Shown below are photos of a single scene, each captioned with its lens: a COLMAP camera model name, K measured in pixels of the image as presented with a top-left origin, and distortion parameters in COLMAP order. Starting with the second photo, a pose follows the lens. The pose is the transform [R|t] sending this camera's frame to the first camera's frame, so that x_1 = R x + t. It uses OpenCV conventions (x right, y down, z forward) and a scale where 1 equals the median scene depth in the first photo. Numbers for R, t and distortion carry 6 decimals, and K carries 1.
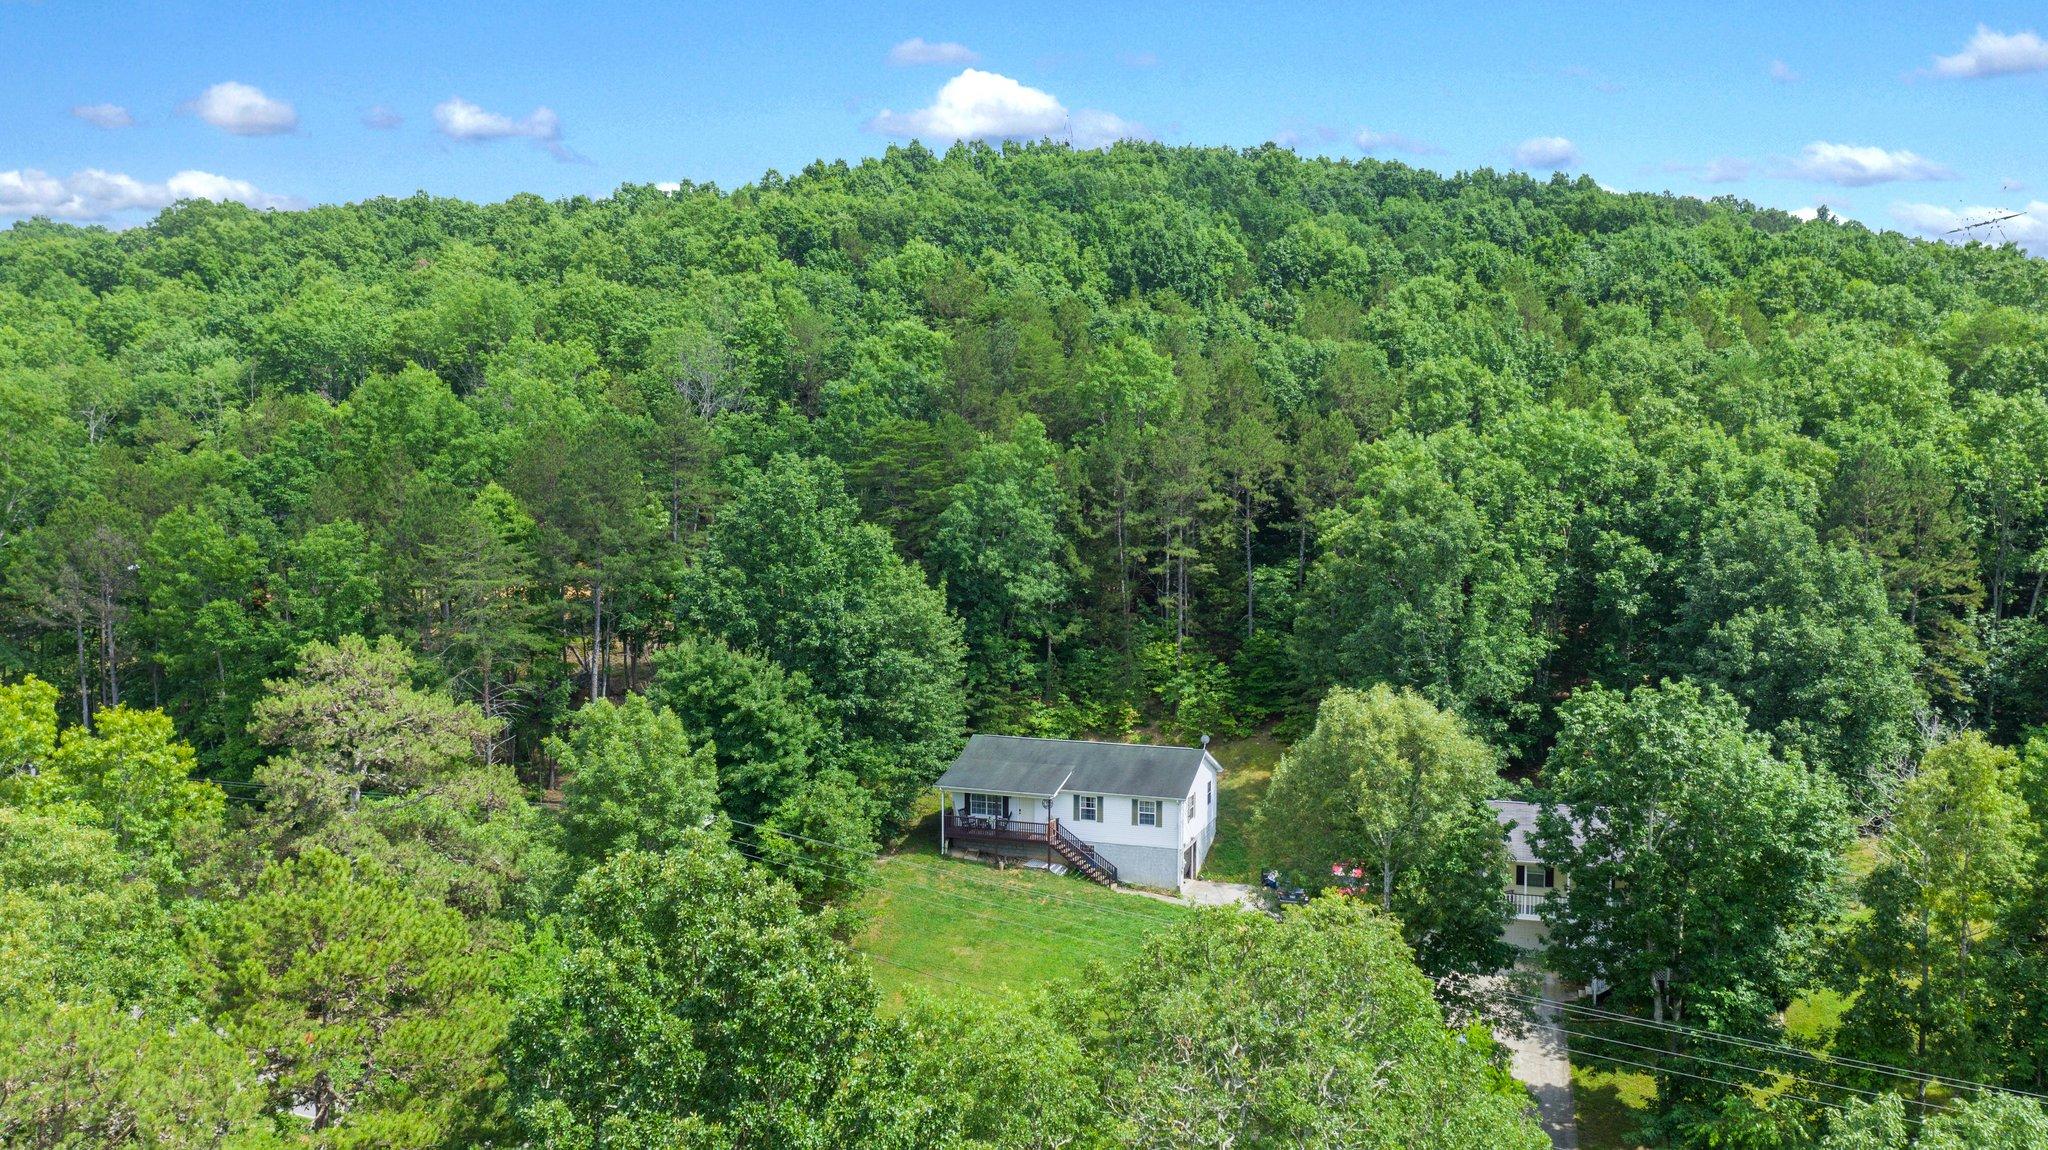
lens RADIAL K [[1646.5, 0, 1024.0], [0, 1646.5, 575.0], [0, 0, 1]] dist [0.001502, -0.002757]
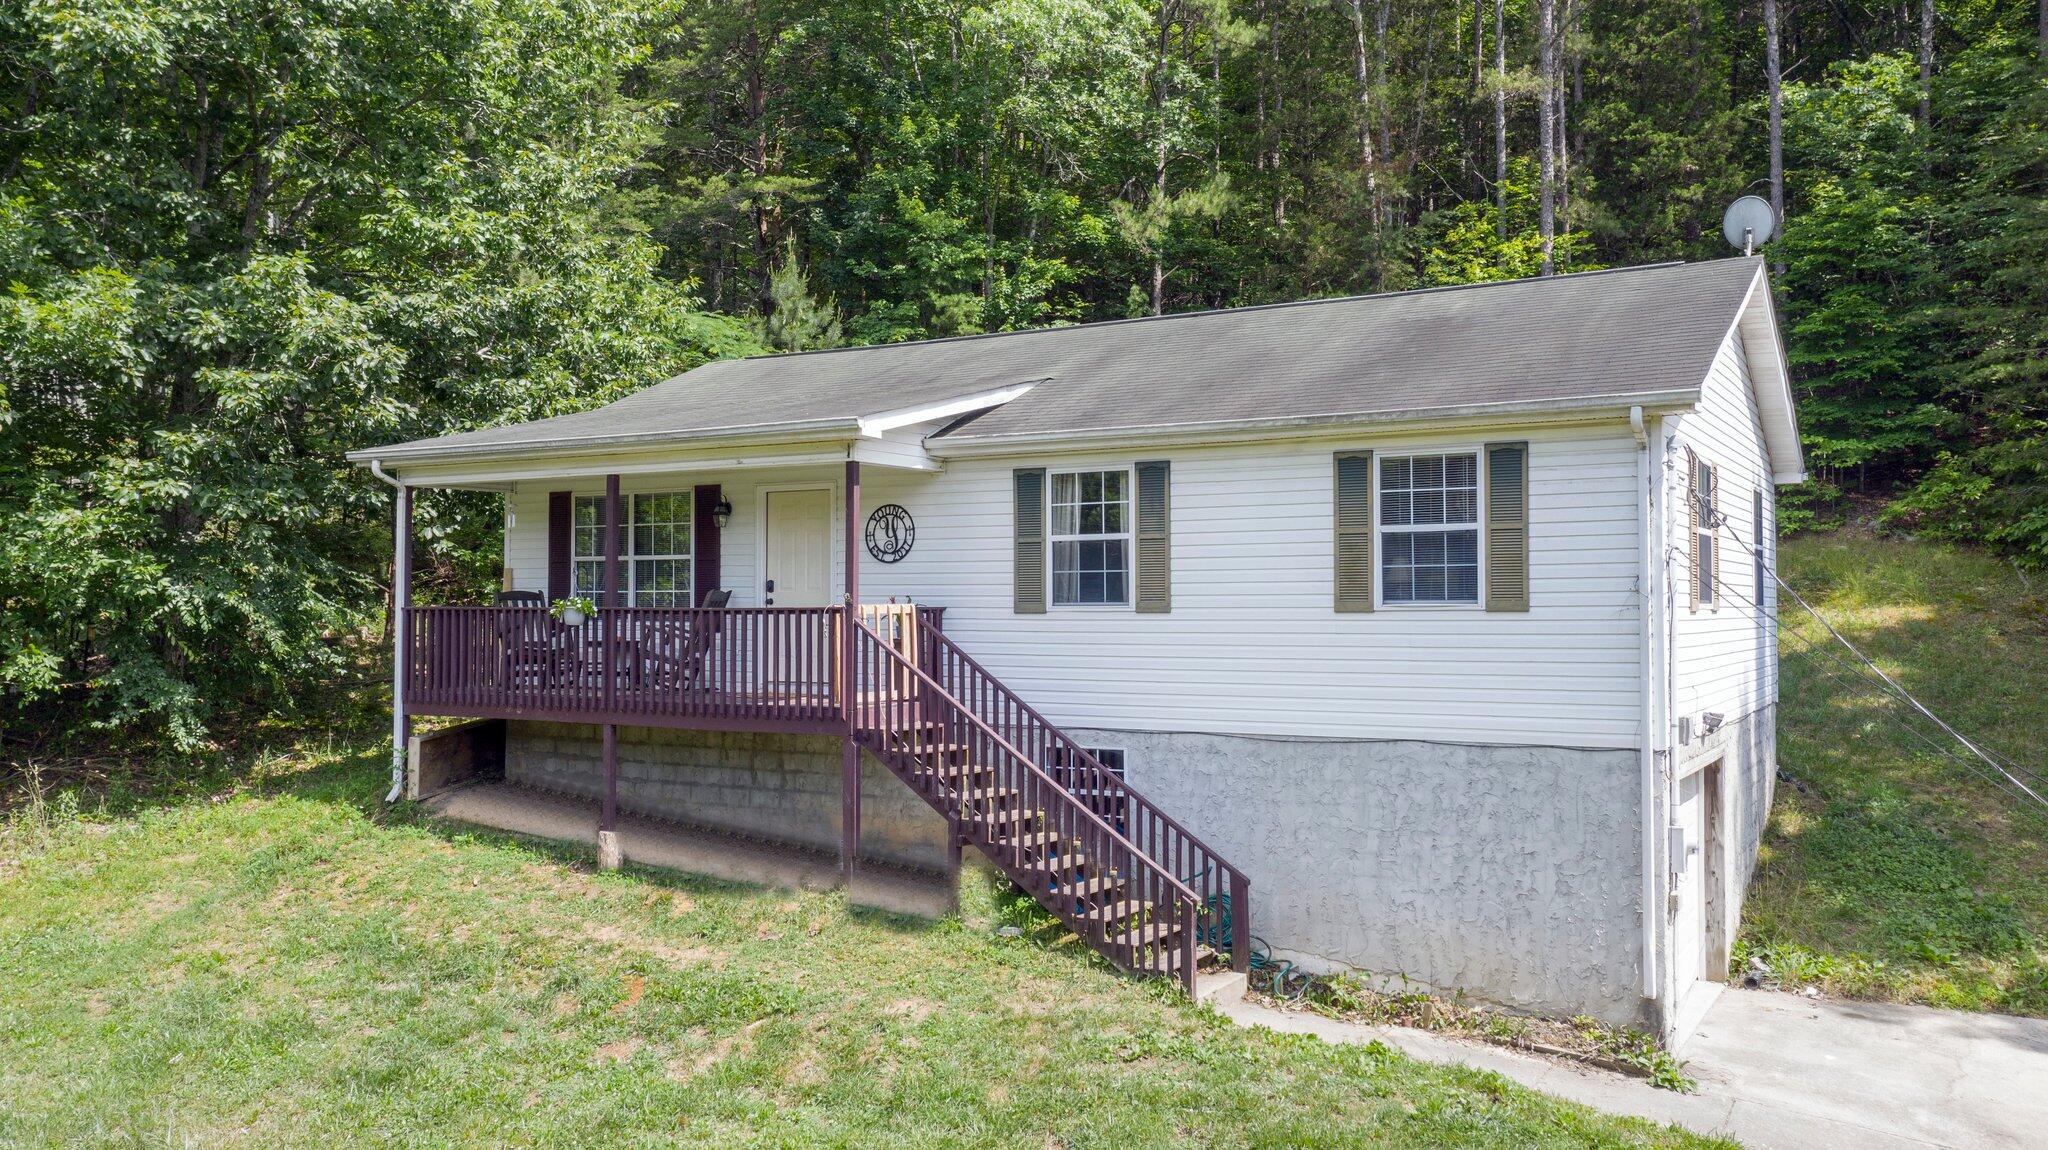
lens RADIAL K [[1646.5, 0, 1024.0], [0, 1646.5, 575.0], [0, 0, 1]] dist [0.001502, -0.002757]
pose [[0.982899, -0.007355, -0.183998, 0.058165], [-0.009689, 0.995753, -0.091557, 0.145963], [0.183890, 0.091774, 0.978653, 0.743849]]
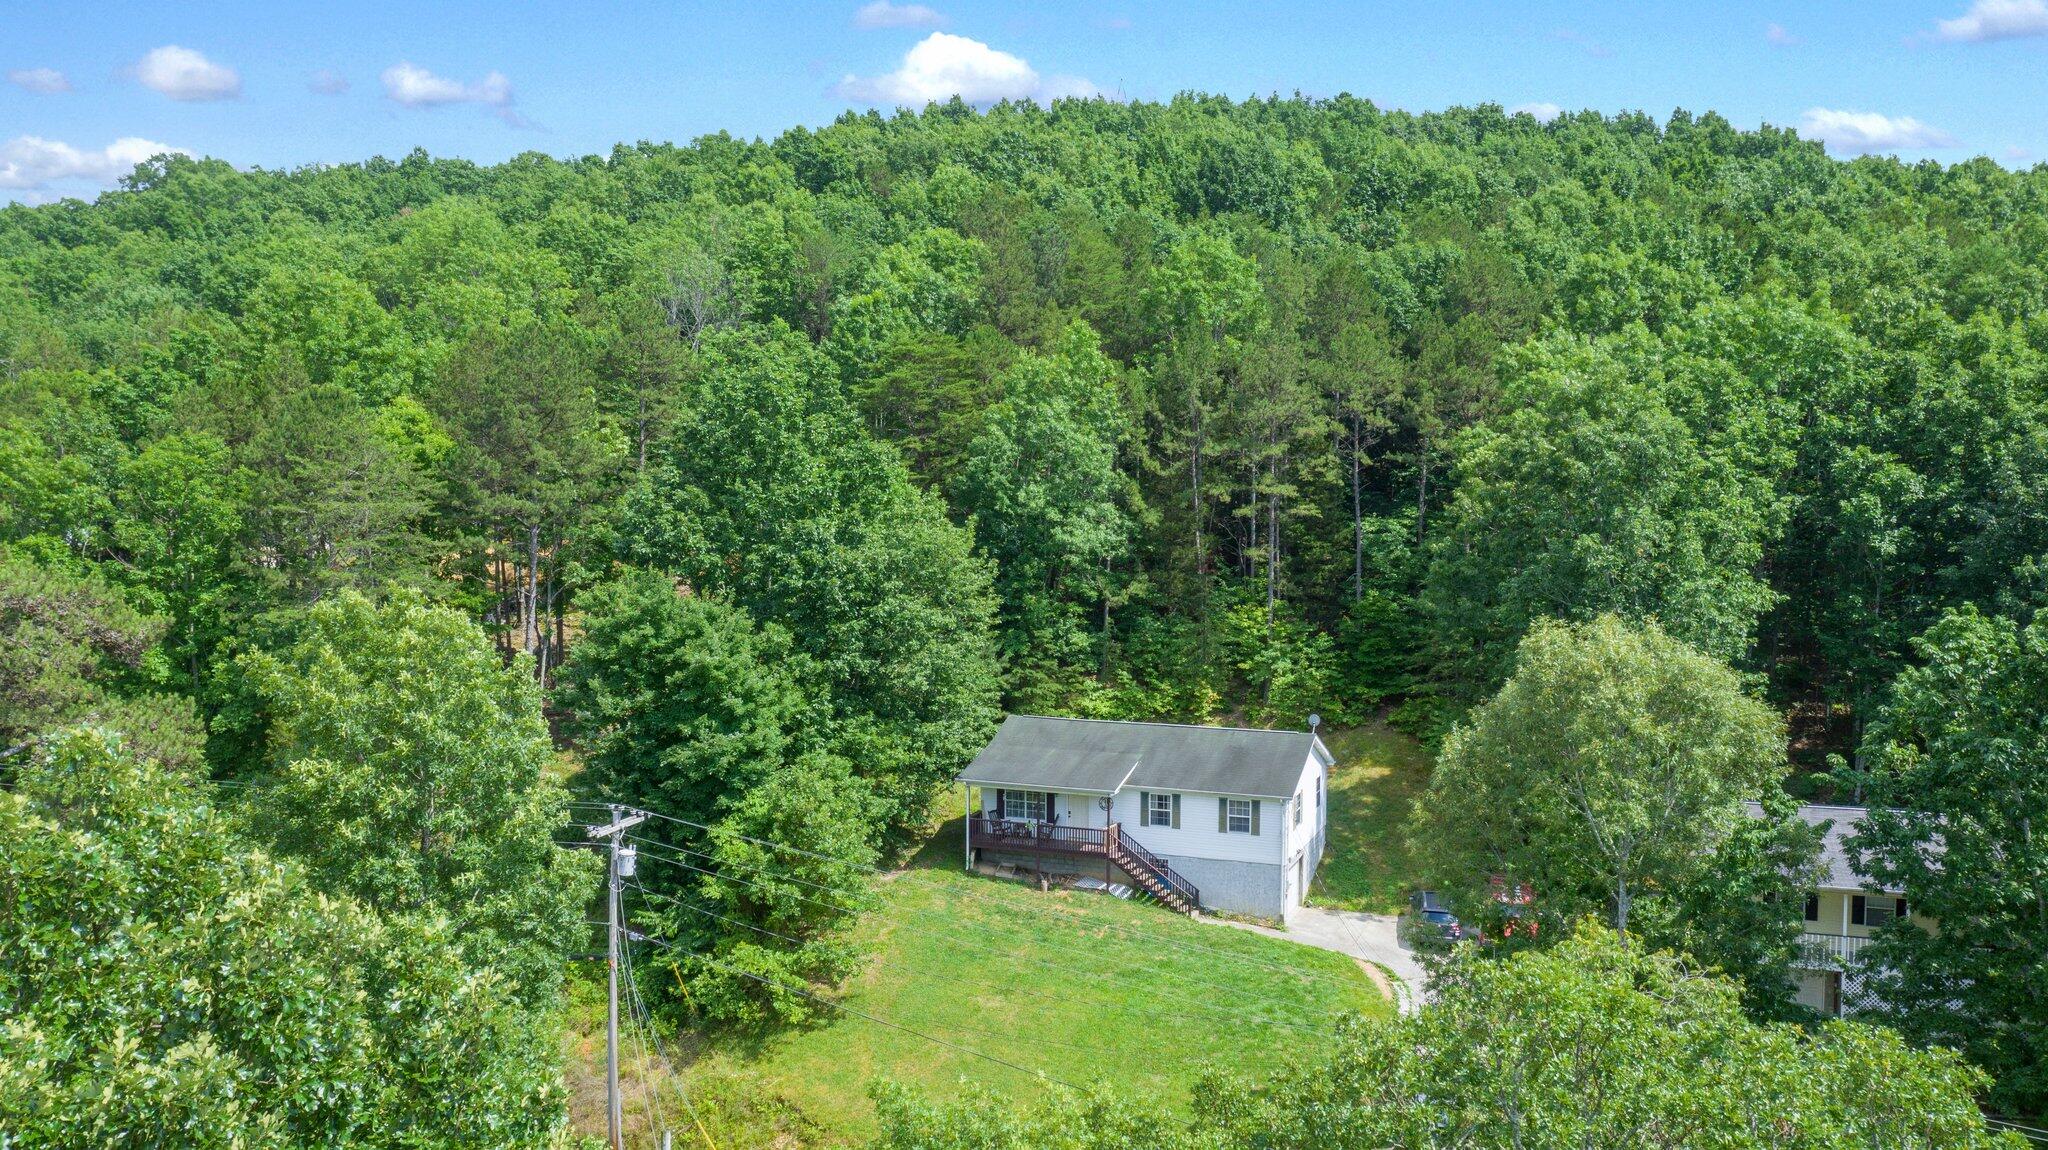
lens RADIAL K [[1646.5, 0, 1024.0], [0, 1646.5, 575.0], [0, 0, 1]] dist [0.001502, -0.002757]
pose [[0.999562, 0.002631, -0.029470, -0.001242], [-0.003073, 0.999883, -0.014955, 0.041131], [0.029427, 0.015039, 0.999454, 0.219218]]
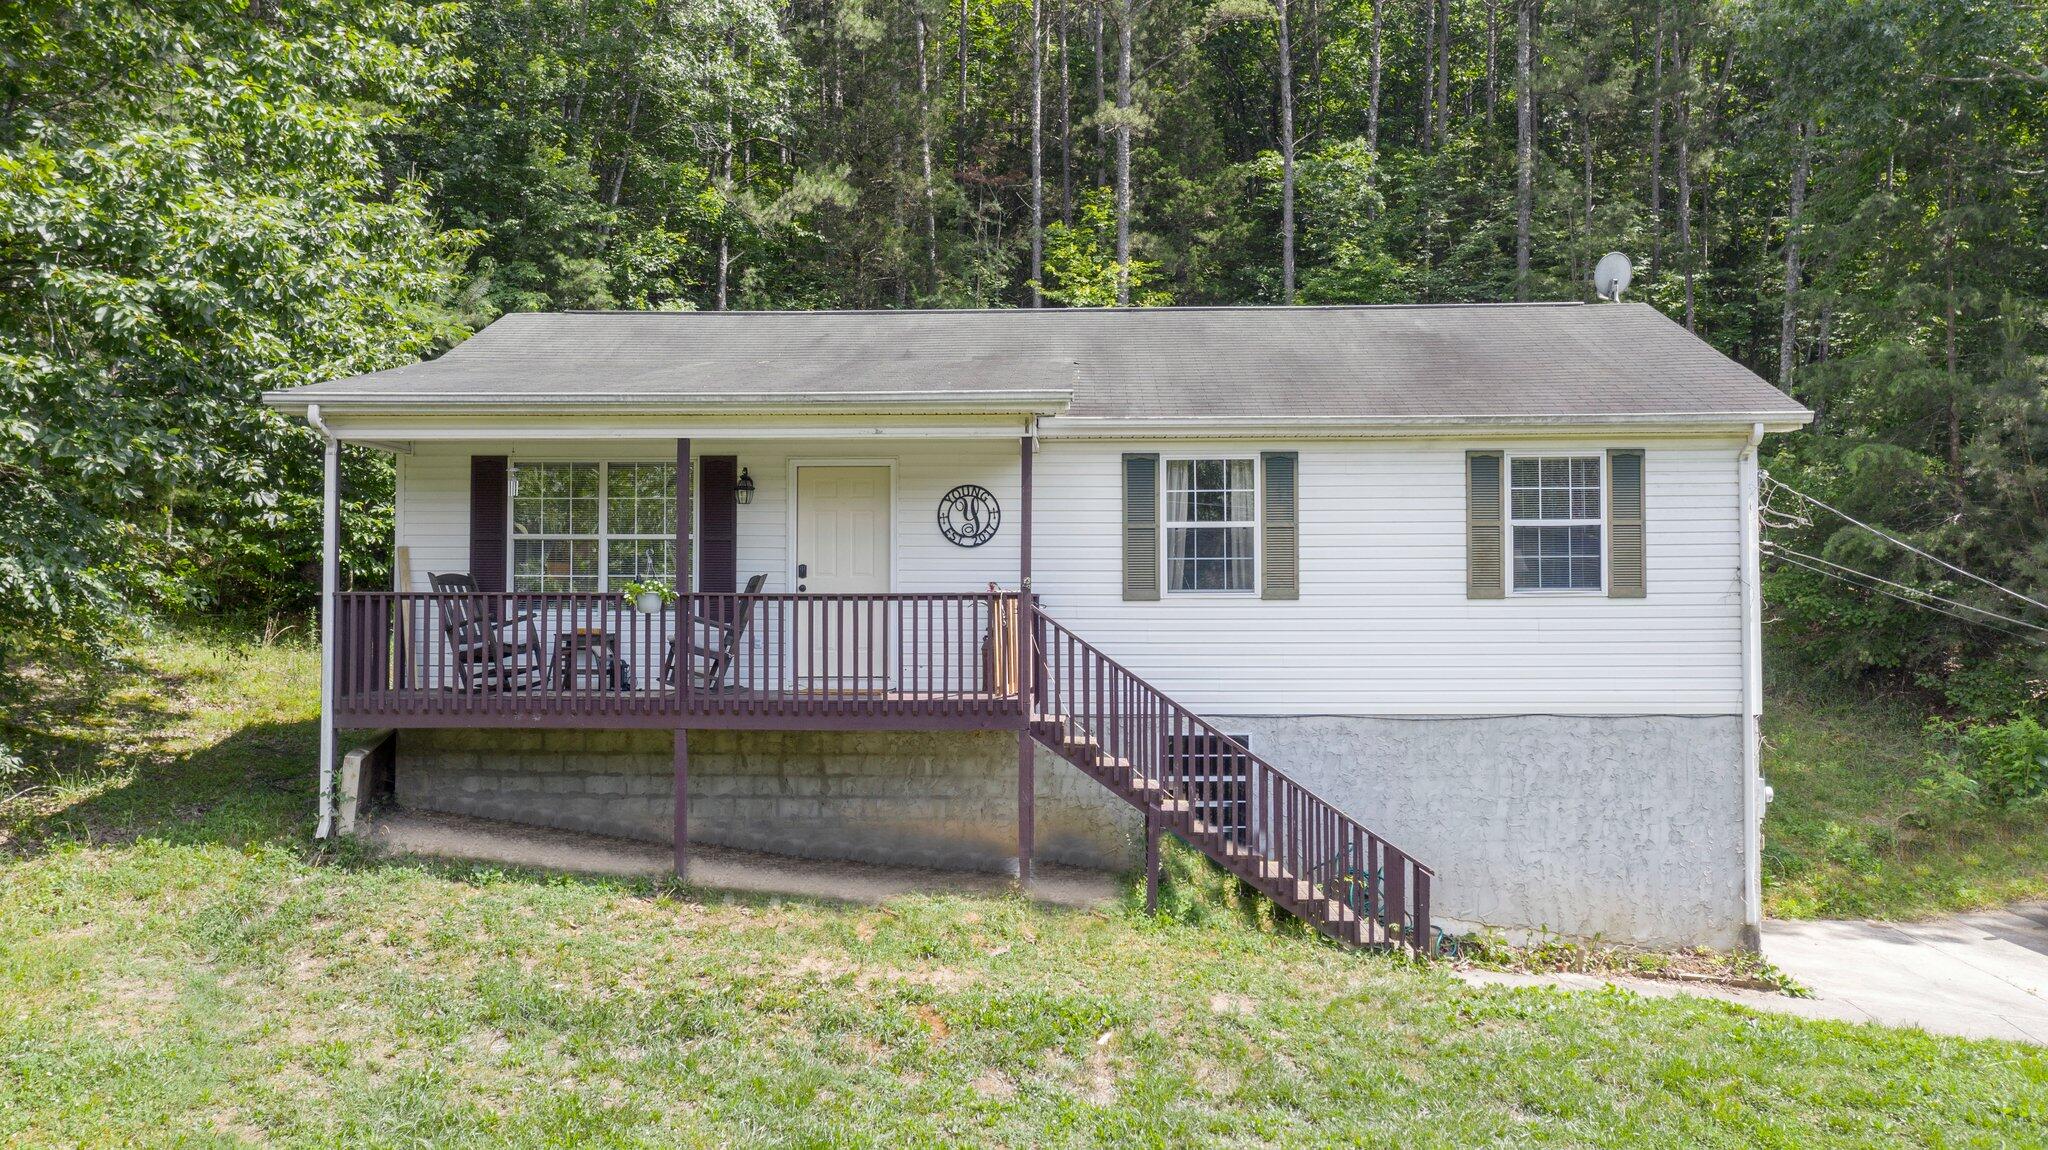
lens RADIAL K [[1646.5, 0, 1024.0], [0, 1646.5, 575.0], [0, 0, 1]] dist [0.001502, -0.002757]
pose [[0.954095, 0.003707, 0.299480, -0.029827], [0.025124, 0.995409, -0.092361, 0.146874], [-0.298447, 0.095645, 0.949622, 0.754644]]
